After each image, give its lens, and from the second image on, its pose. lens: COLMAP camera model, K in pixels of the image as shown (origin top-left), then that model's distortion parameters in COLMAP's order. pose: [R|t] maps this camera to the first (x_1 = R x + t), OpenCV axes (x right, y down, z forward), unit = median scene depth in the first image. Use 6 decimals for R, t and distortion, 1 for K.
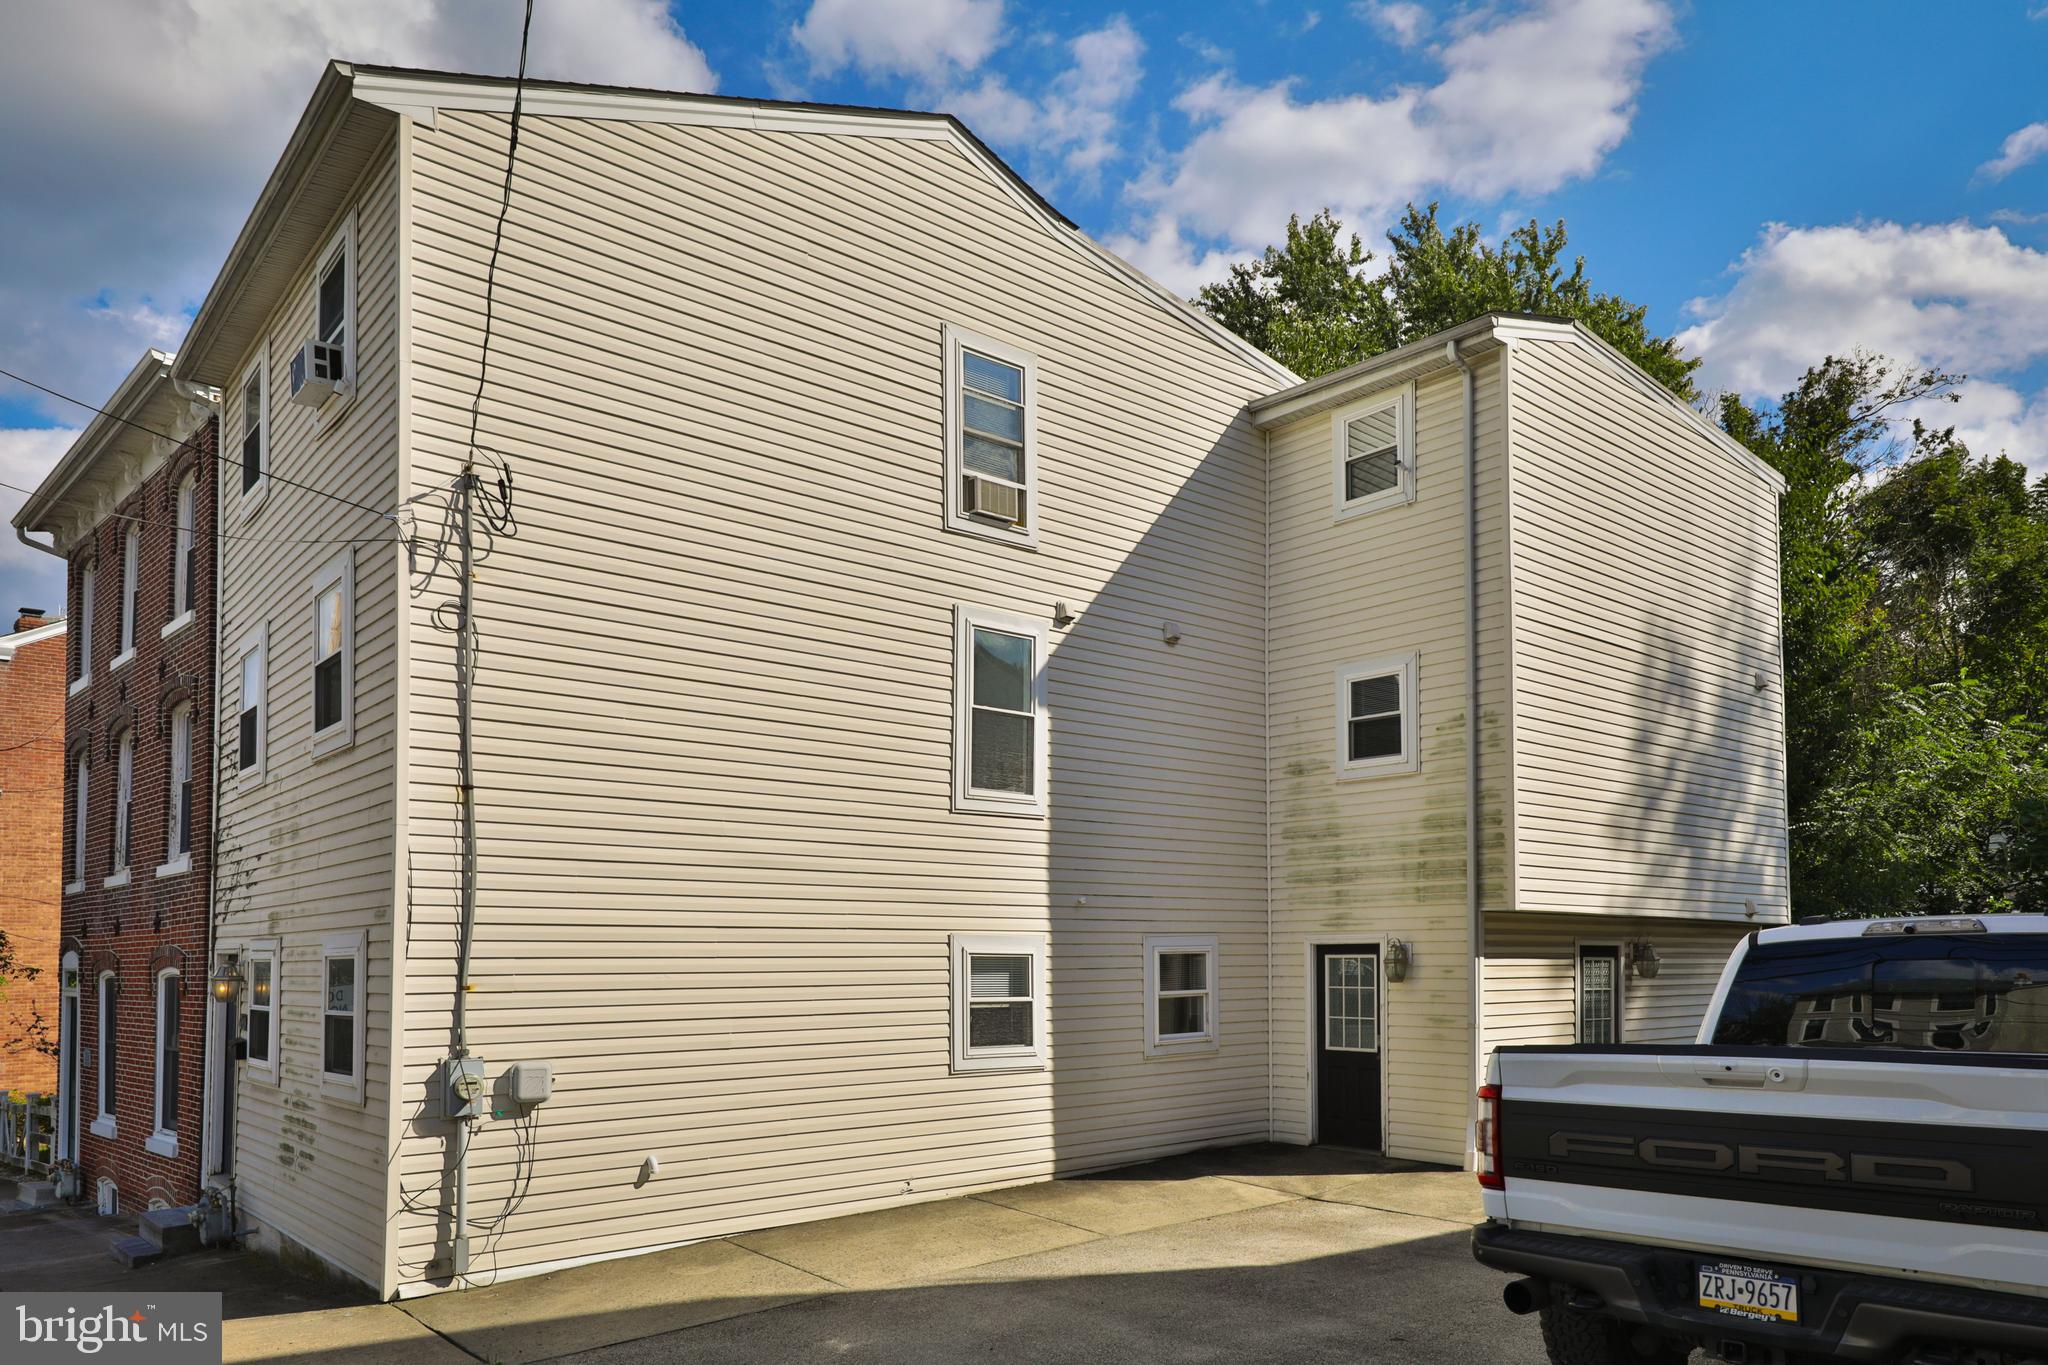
lens RADIAL K [[1310.9, 0, 1020.5], [0, 1310.9, 701.3], [0, 0, 1]] dist [0.016164, 0.000978]
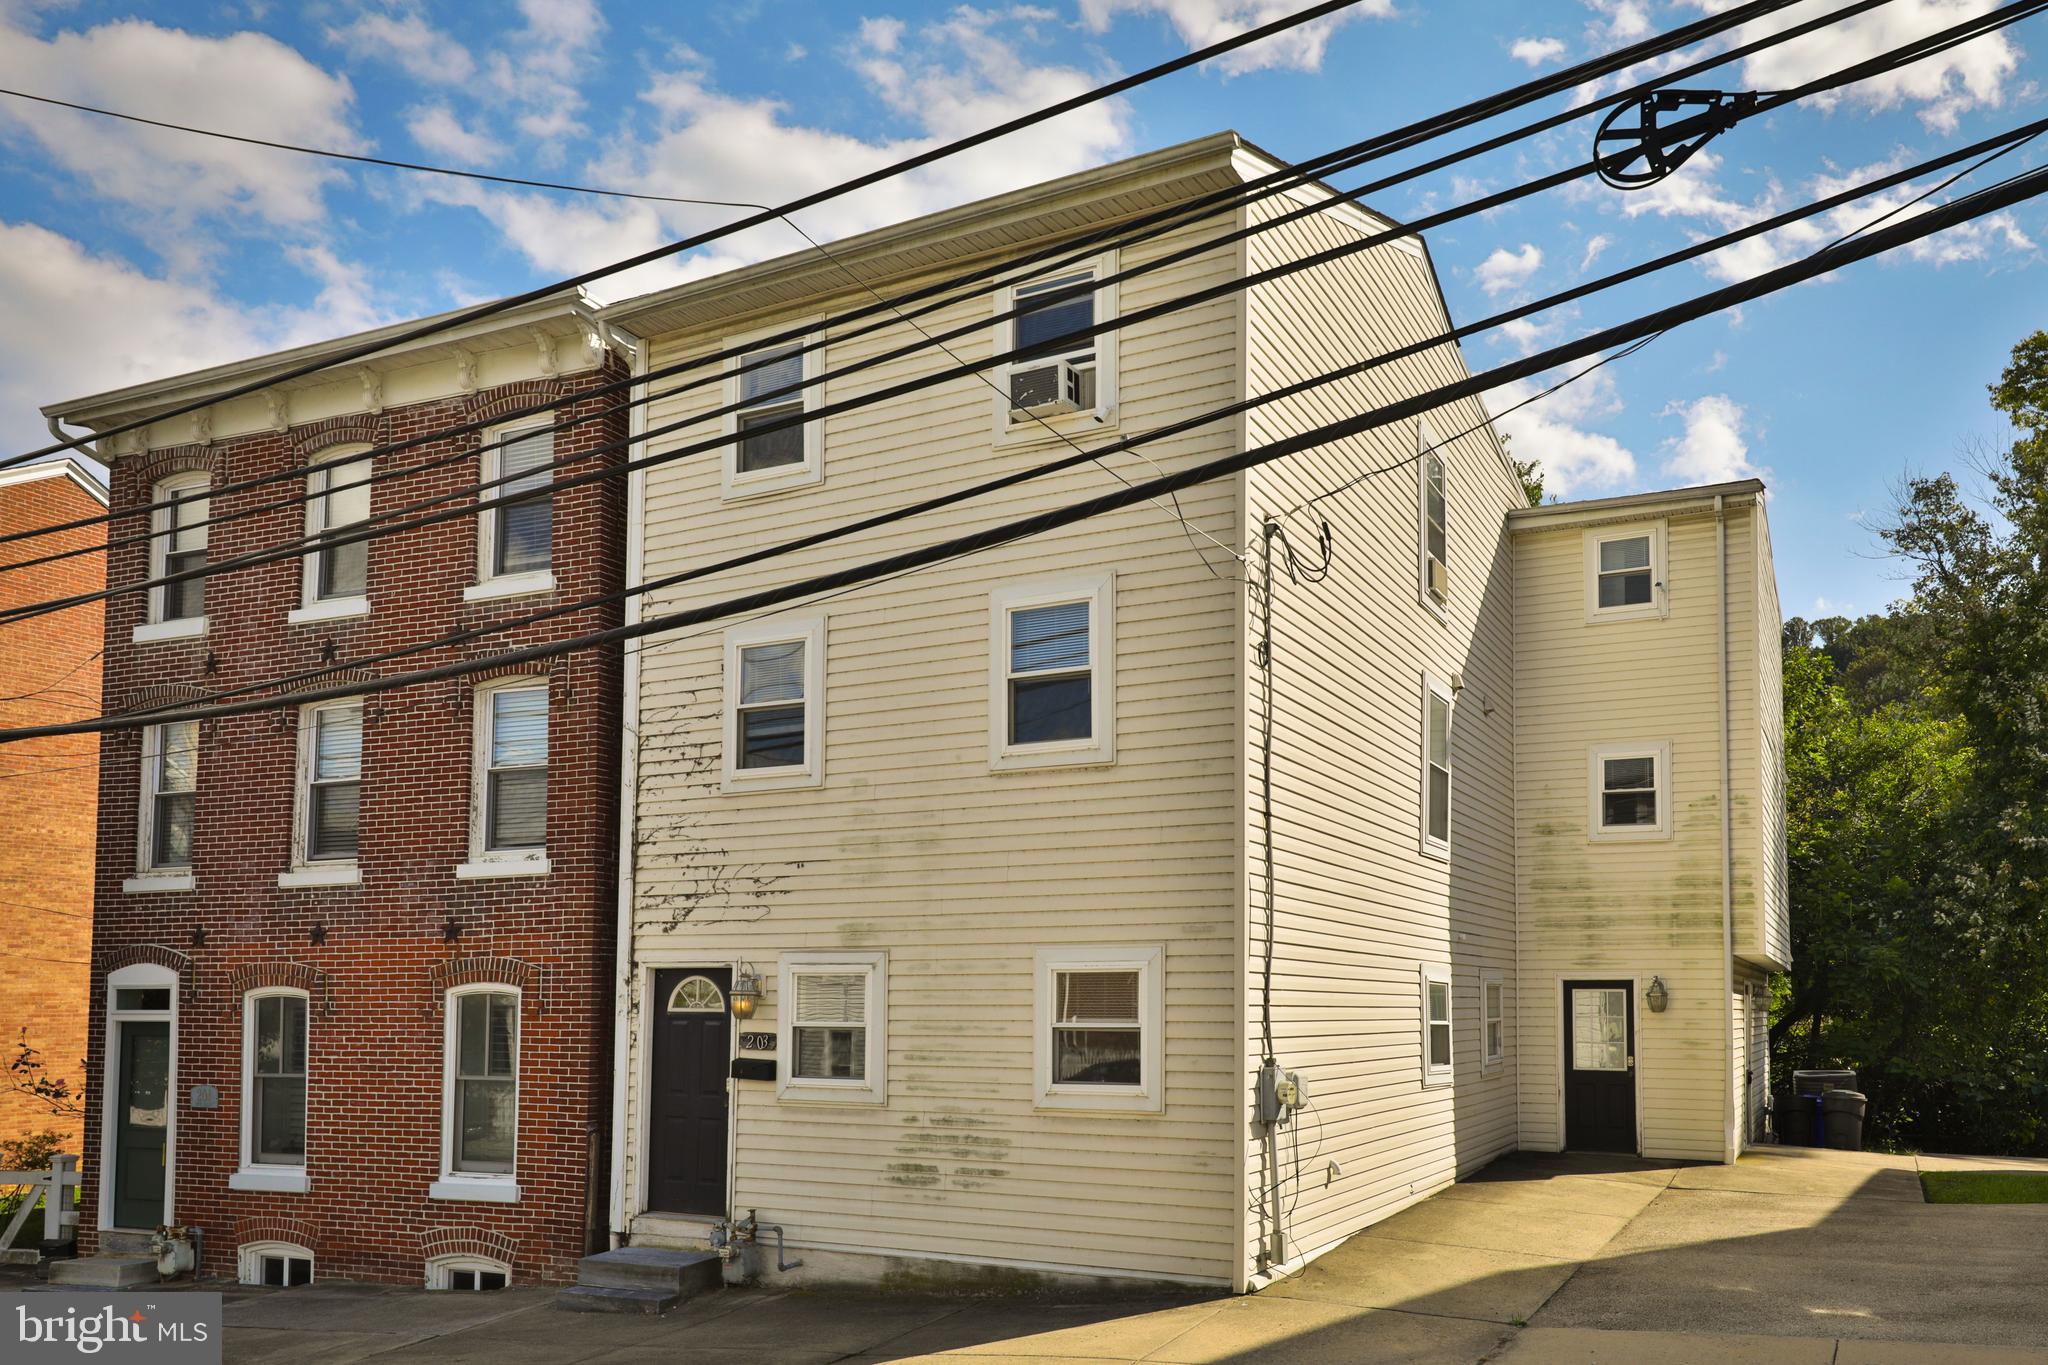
lens RADIAL K [[1442.0, 0, 1024.0], [0, 1442.0, 682.5], [0, 0, 1]] dist [0.016340, 0.001647]
pose [[0.918602, 0.096136, 0.383312, -0.782648], [-0.085289, 0.995329, -0.045238, 0.020790], [-0.385870, 0.008863, 0.922511, -0.011349]]
